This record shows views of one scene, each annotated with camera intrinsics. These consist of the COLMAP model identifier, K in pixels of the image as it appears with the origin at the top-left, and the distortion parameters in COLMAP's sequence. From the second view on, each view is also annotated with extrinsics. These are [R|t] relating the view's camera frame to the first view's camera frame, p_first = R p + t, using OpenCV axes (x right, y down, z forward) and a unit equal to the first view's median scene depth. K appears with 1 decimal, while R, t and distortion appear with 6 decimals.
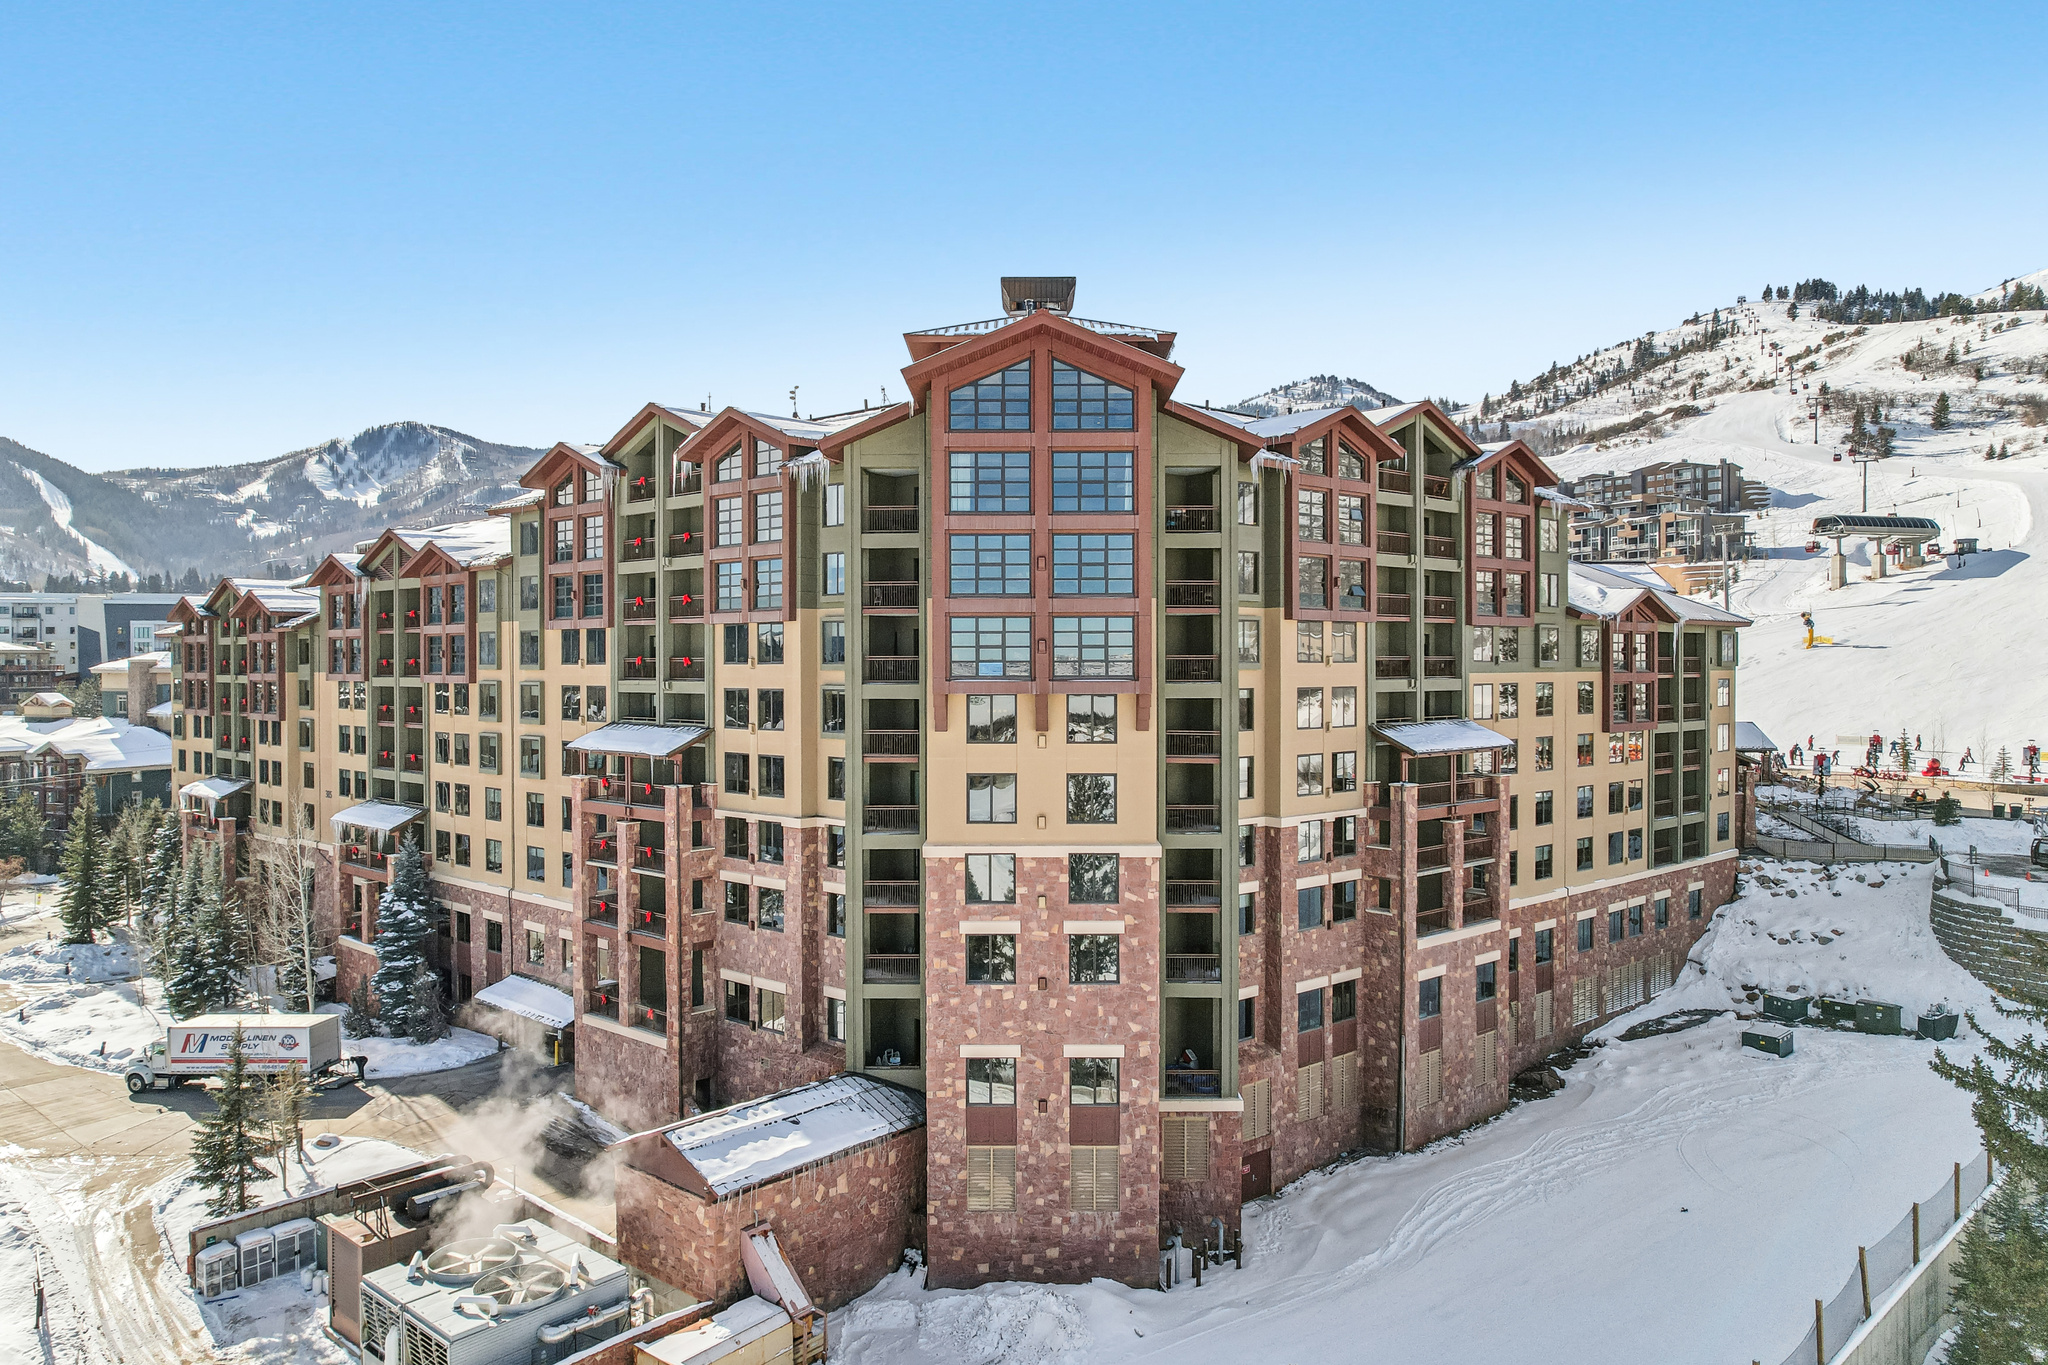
lens RADIAL K [[1342.4, 0, 1024.0], [0, 1342.4, 682.5], [0, 0, 1]] dist [-0.090196, 0.089462]
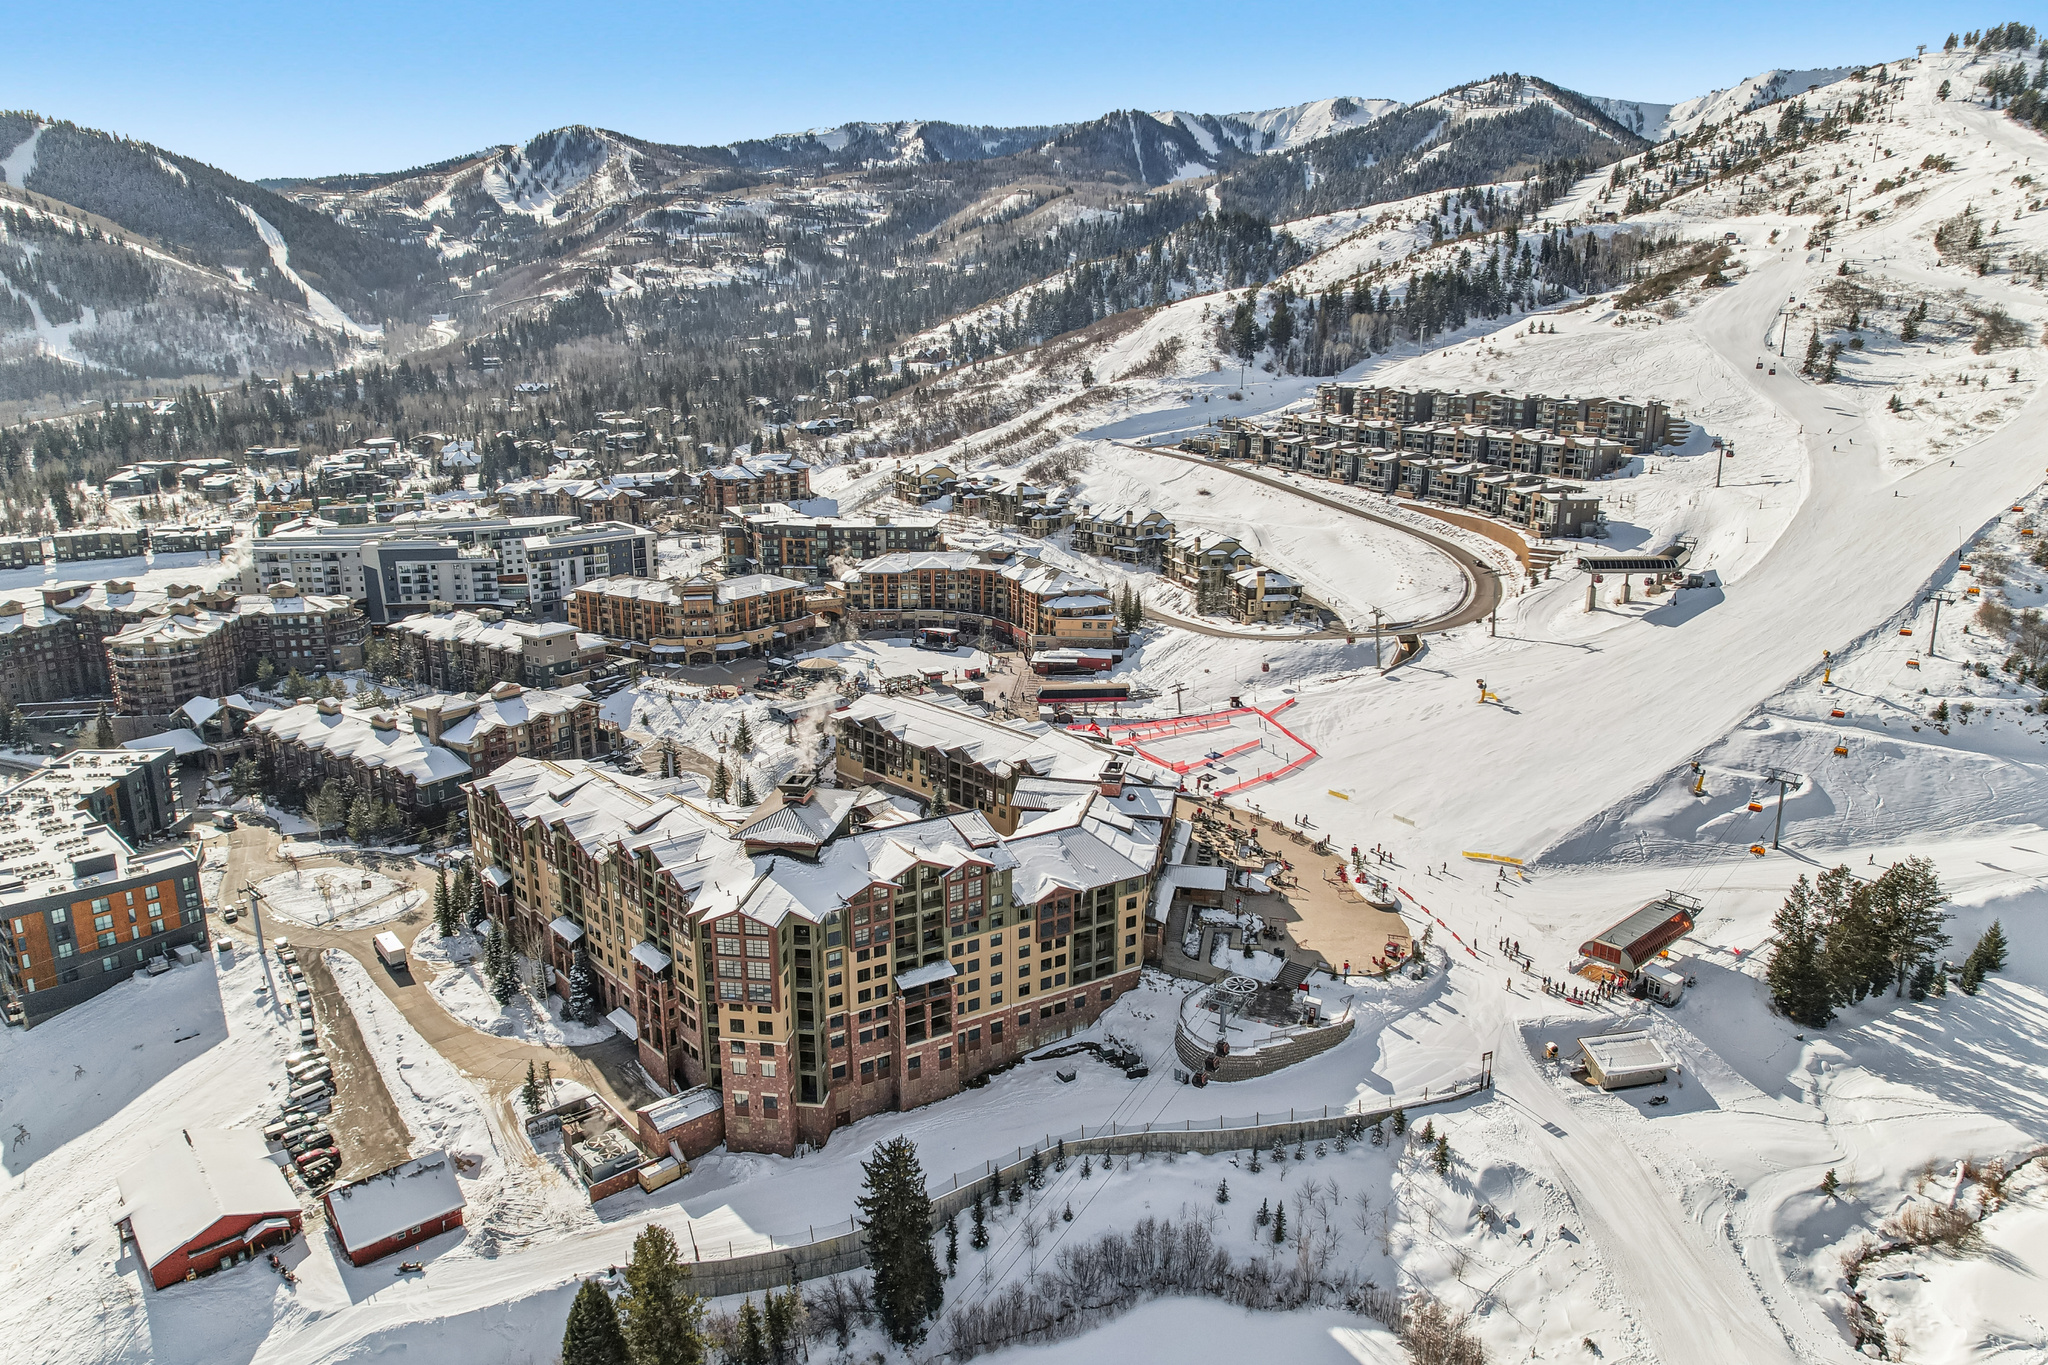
lens RADIAL K [[1336.3, 0, 1024.0], [0, 1336.3, 682.5], [0, 0, 1]] dist [-0.080806, 0.082710]
pose [[0.991583, 0.036359, -0.124259, 0.059414], [-0.006410, 0.972367, 0.233368, -0.084964], [0.129310, -0.230607, 0.964416, -0.107224]]
